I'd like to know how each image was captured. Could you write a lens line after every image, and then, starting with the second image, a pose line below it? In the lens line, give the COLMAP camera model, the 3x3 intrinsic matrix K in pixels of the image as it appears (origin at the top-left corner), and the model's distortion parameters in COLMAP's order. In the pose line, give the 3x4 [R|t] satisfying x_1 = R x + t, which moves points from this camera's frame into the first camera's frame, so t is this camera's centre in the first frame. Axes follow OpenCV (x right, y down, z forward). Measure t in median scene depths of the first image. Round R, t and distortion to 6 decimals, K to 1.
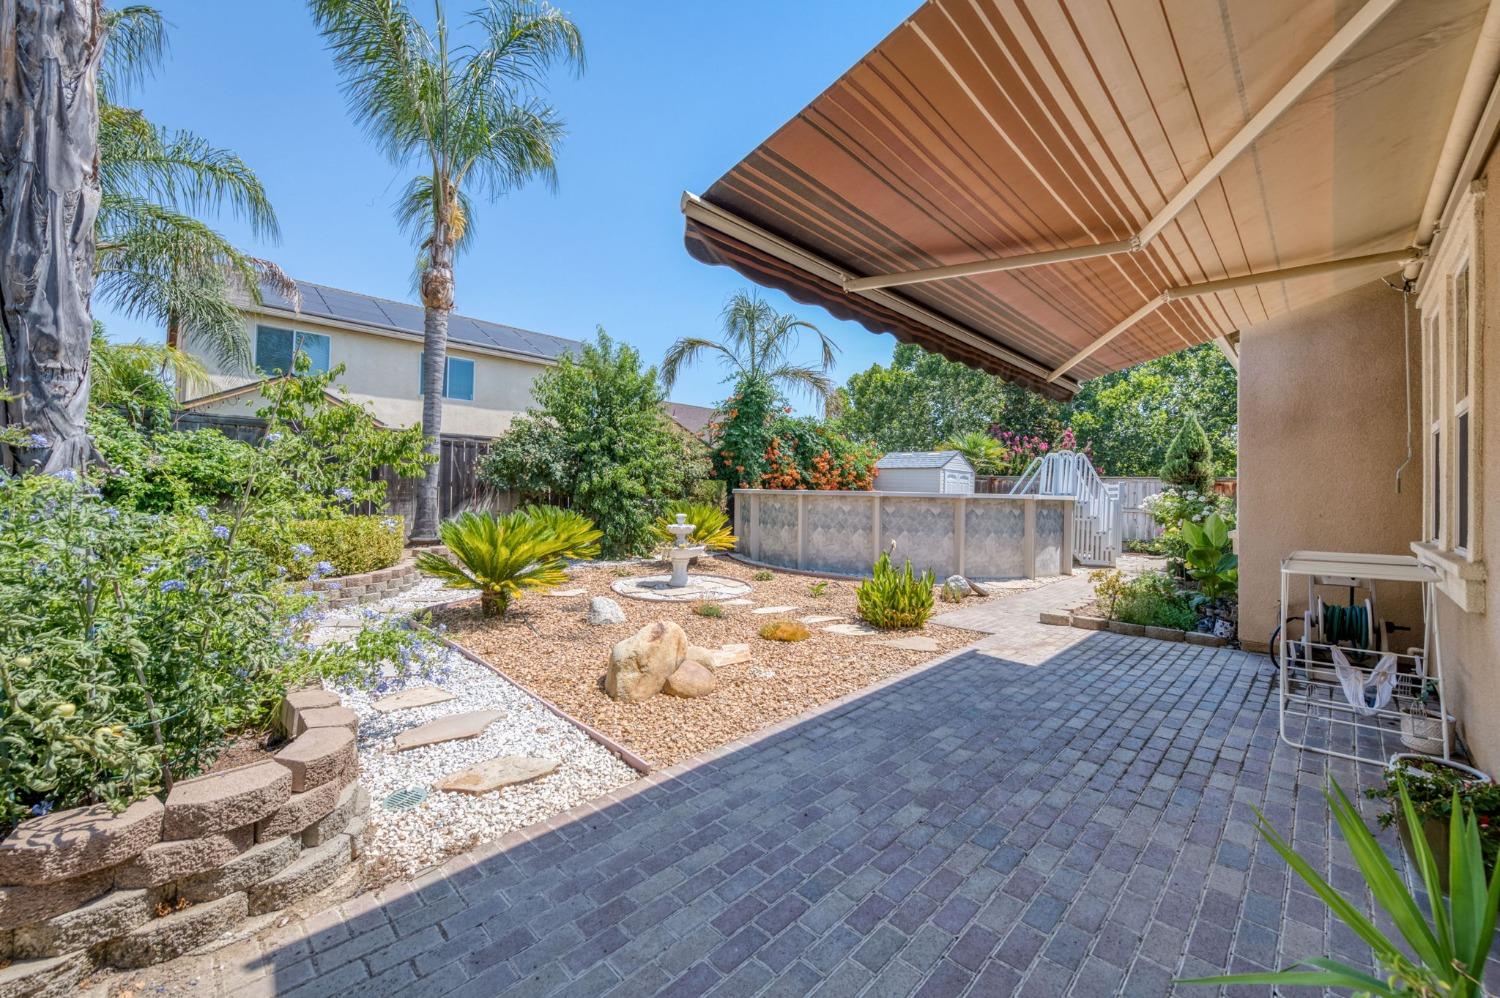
lens RADIAL K [[590.3, 0, 772.9], [0, 590.3, 490.8], [0, 0, 1]] dist [0.001792, -0.000180]
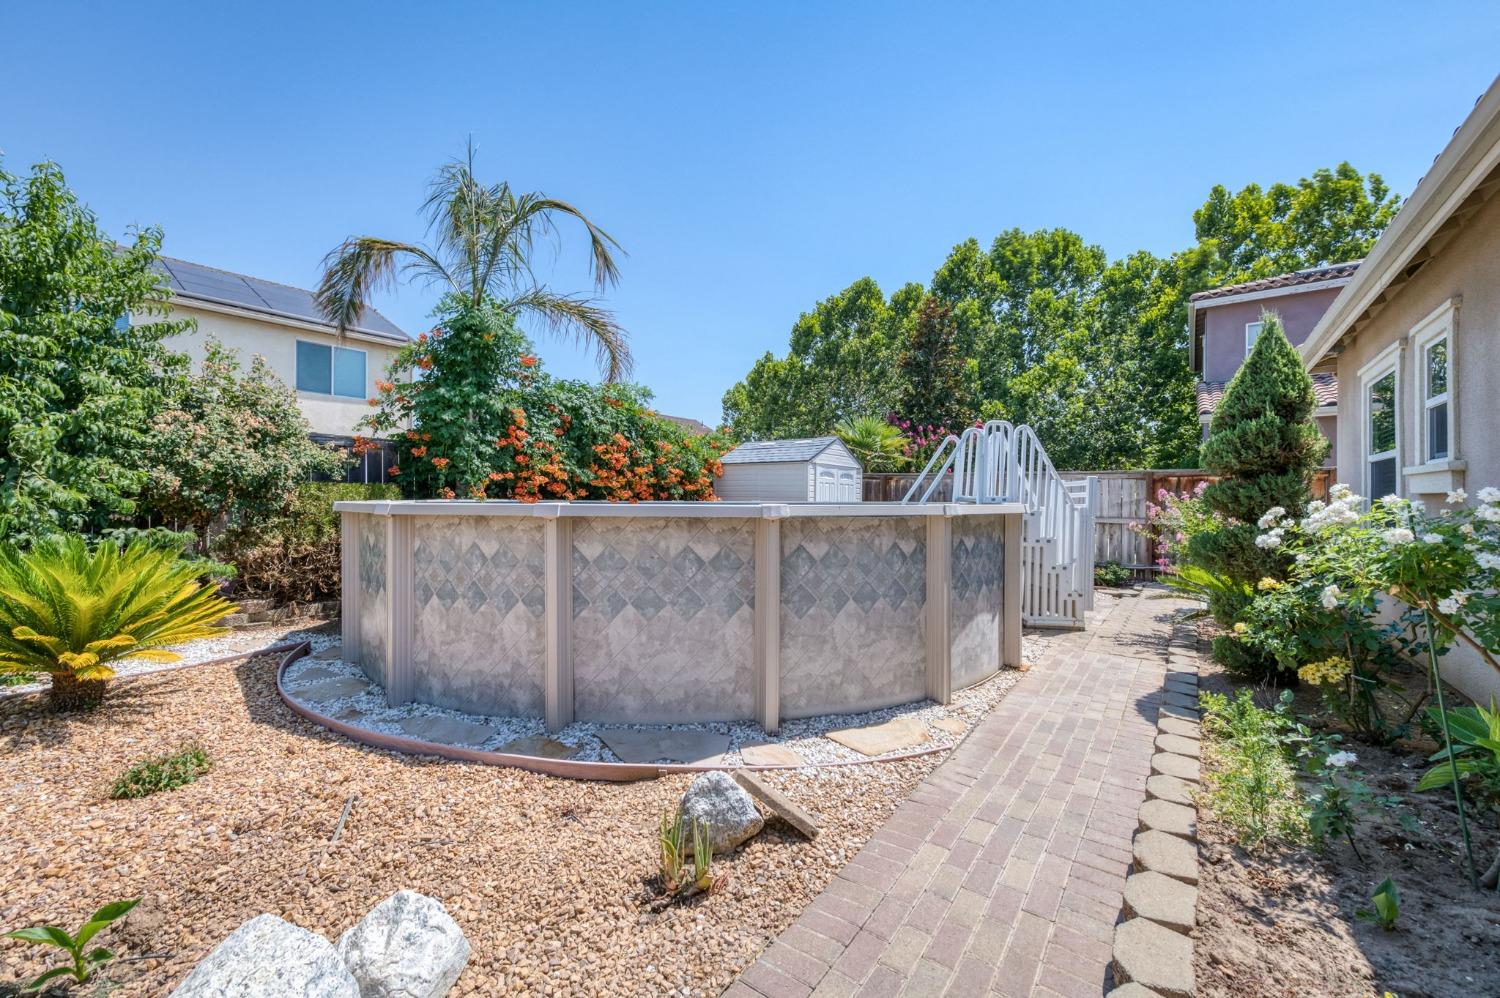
lens RADIAL K [[600.5, 0, 767.1], [0, 600.5, 502.5], [0, 0, 1]] dist [-0.016022, -0.000197]
pose [[0.991110, -0.018544, 0.131744, 0.269436], [0.017230, 0.999790, 0.011103, -0.001672], [-0.131922, -0.008734, 0.991222, 0.615701]]
